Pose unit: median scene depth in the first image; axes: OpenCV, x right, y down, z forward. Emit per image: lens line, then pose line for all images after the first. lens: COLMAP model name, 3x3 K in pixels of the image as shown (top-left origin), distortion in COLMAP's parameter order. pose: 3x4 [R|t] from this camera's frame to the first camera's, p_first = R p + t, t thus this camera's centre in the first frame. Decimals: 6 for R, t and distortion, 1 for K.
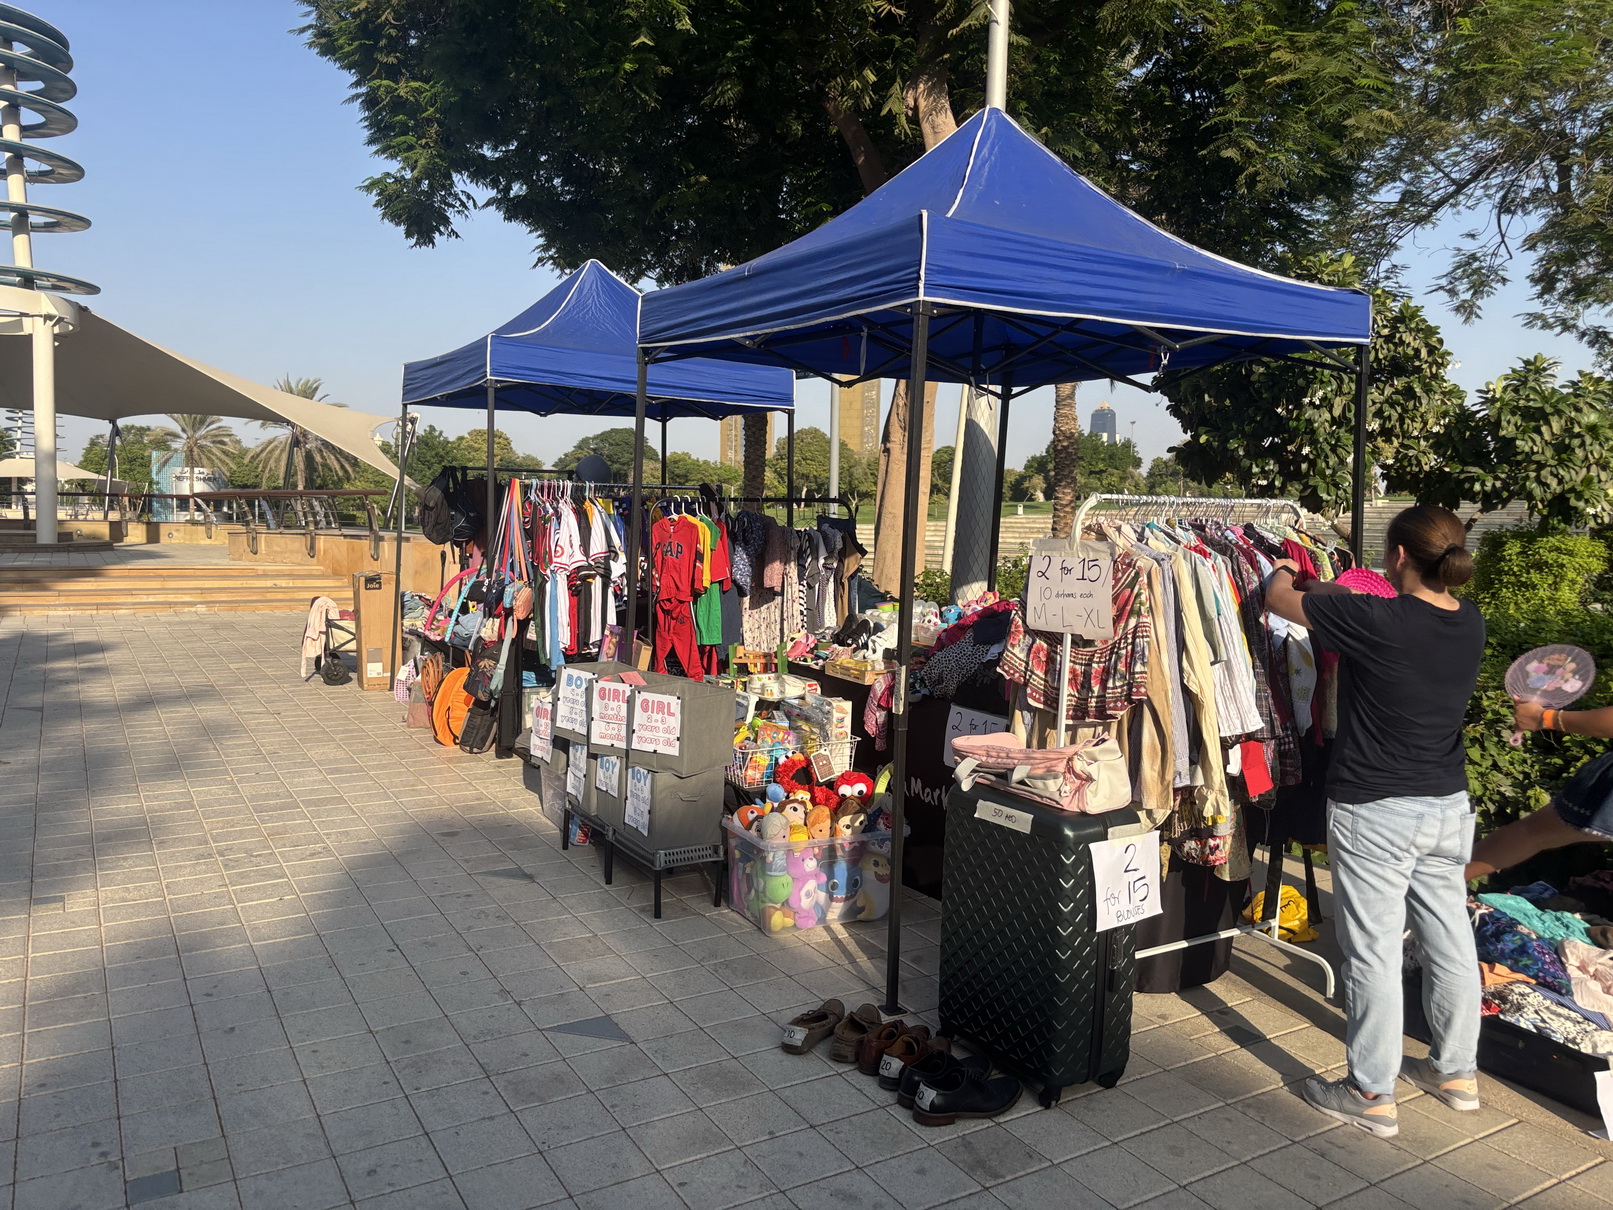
lens RADIAL K [[1222.0, 0, 806.5], [0, 1222.0, 605.0], [0, 0, 1]] dist [0.064593, -0.071118]
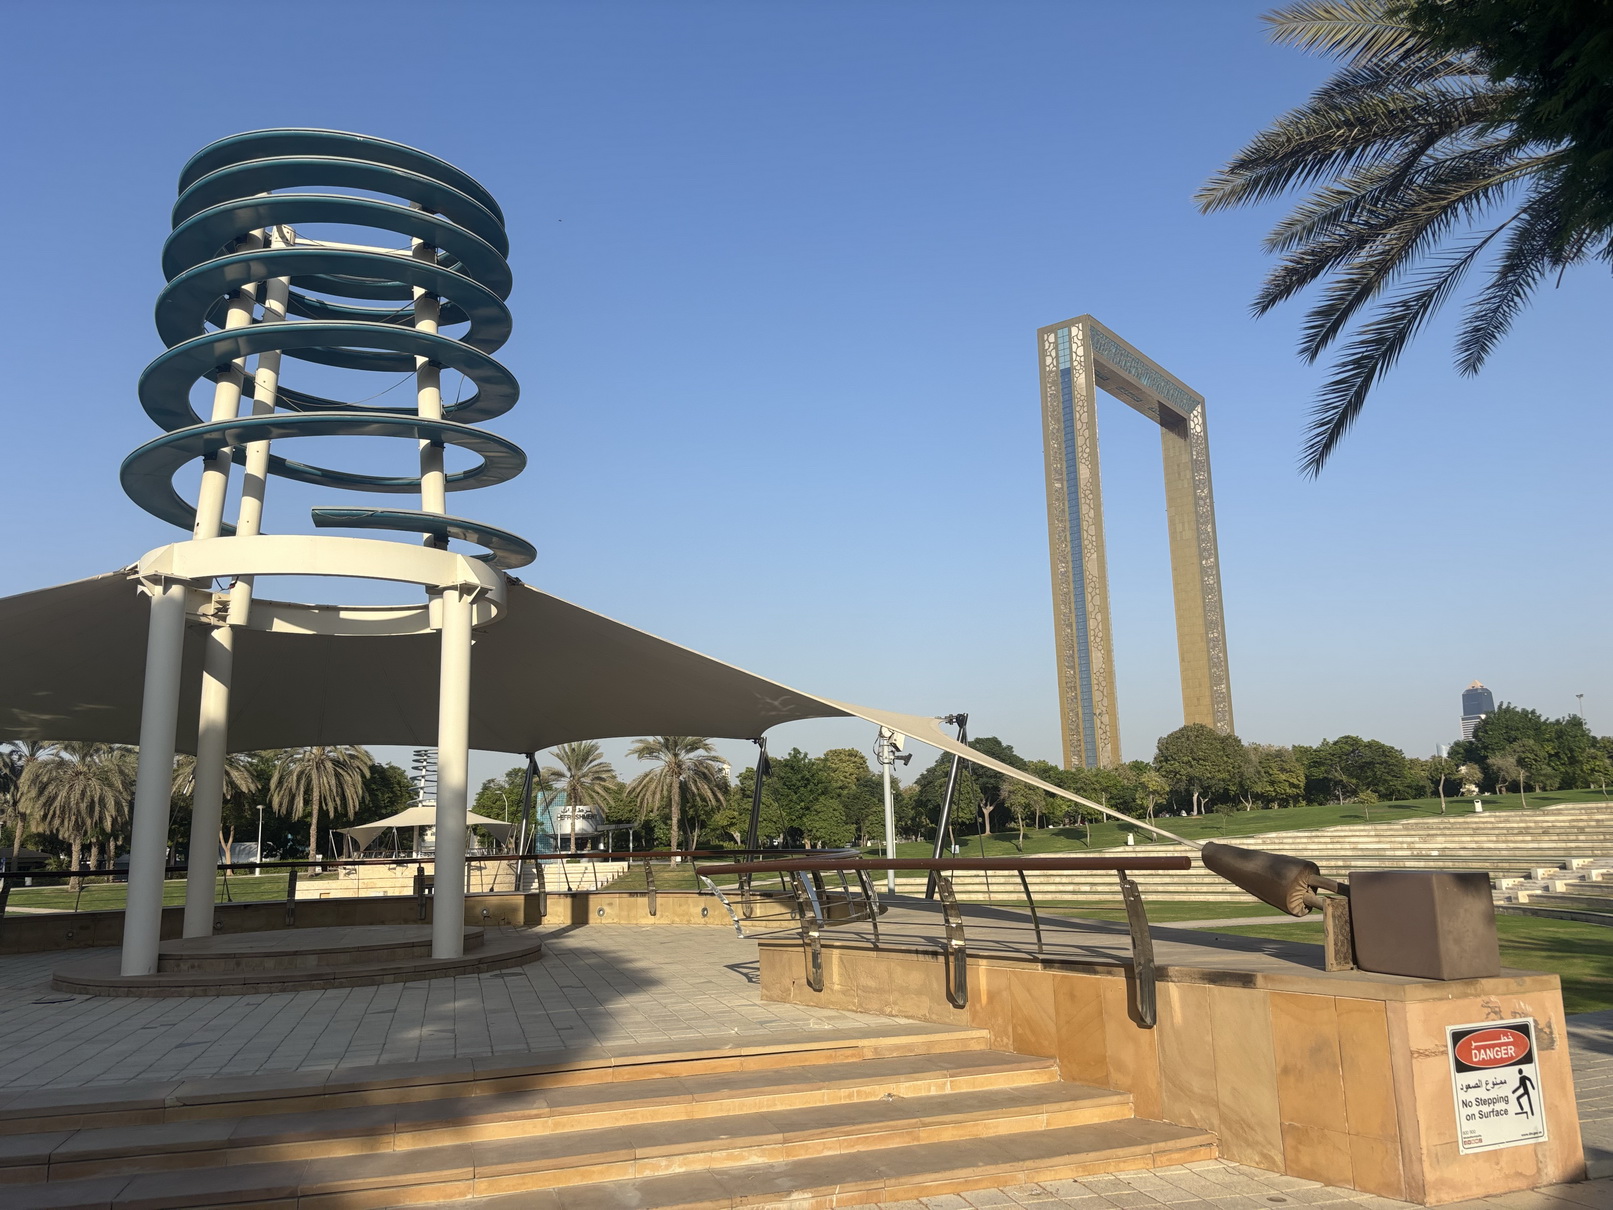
lens RADIAL K [[1222.0, 0, 806.5], [0, 1222.0, 605.0], [0, 0, 1]] dist [0.064593, -0.071118]
pose [[0.963803, -0.093001, -0.249870, -0.052202], [0.027379, 0.966759, -0.254218, -0.010871], [0.265207, 0.238175, 0.934312, 0.083828]]
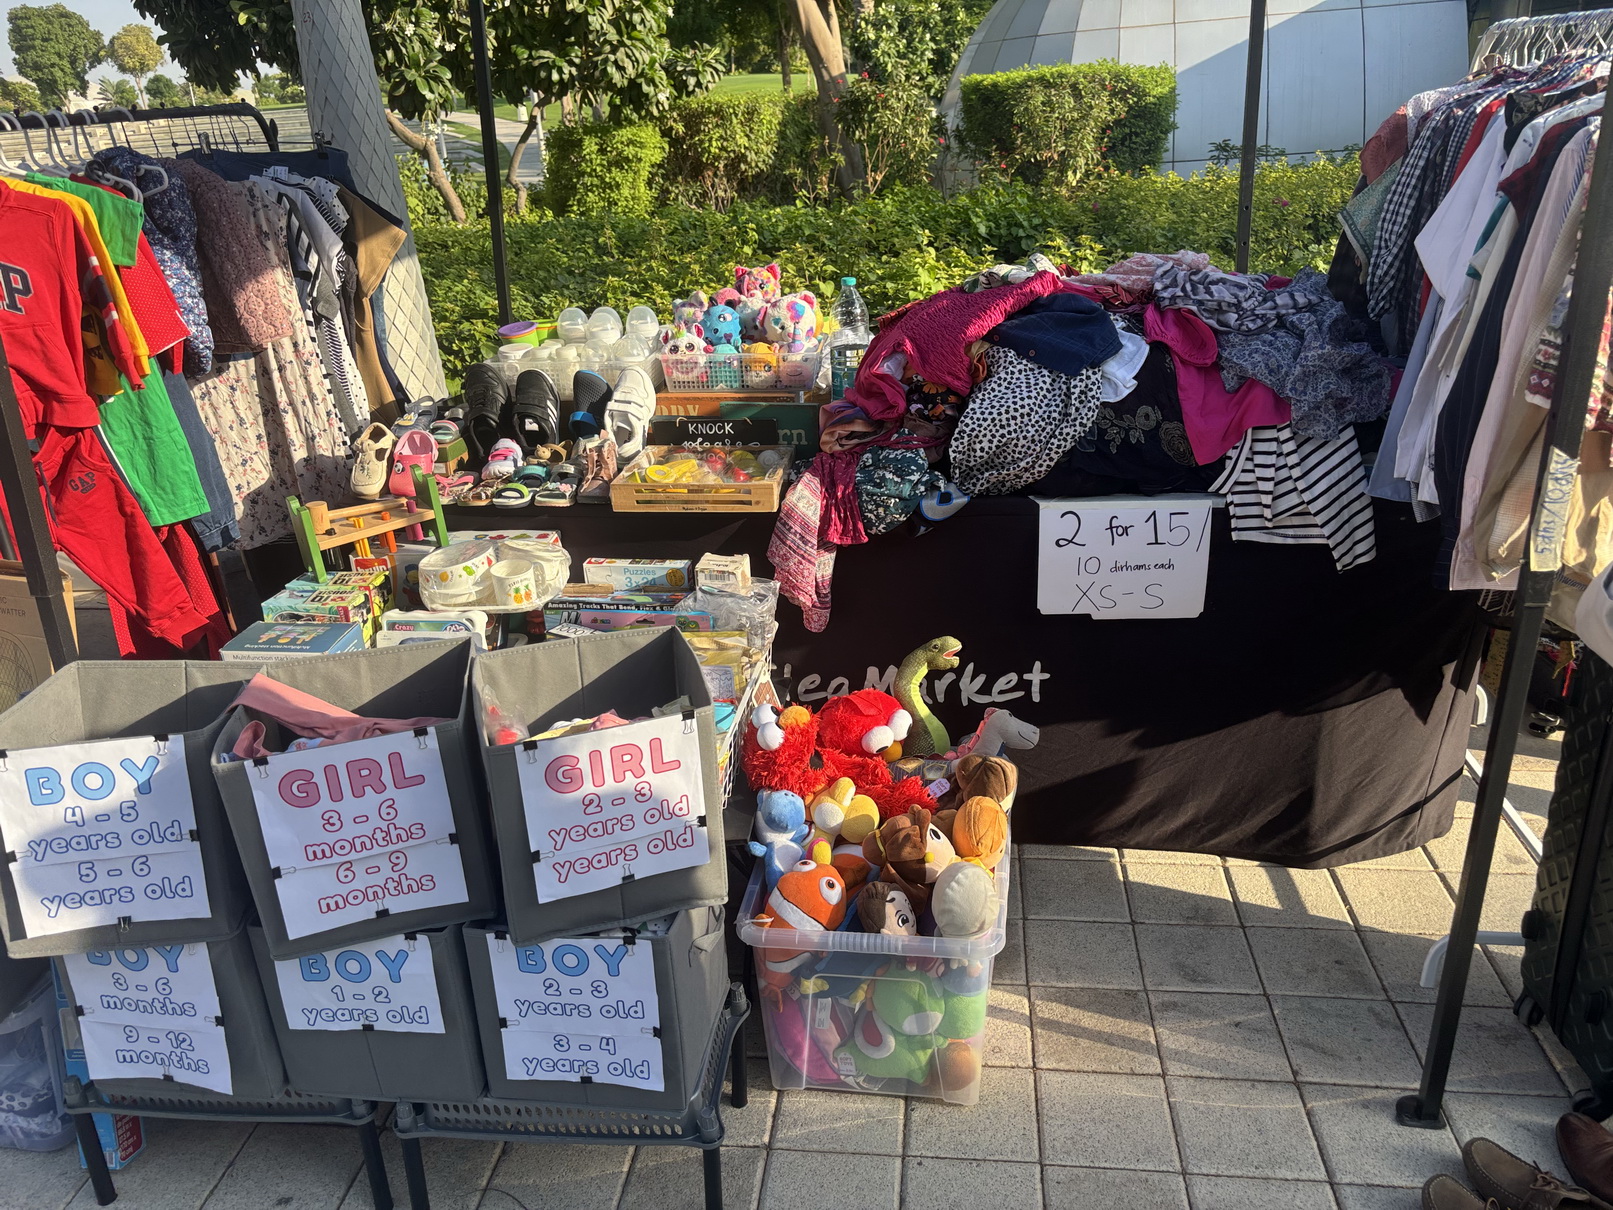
lens RADIAL K [[1222.0, 0, 806.5], [0, 1222.0, 605.0], [0, 0, 1]] dist [0.064593, -0.071118]
pose [[0.622857, -0.347152, 0.701096, -0.452517], [0.132666, 0.930046, 0.342657, -0.092813], [-0.771006, -0.120415, 0.625341, 1.122875]]
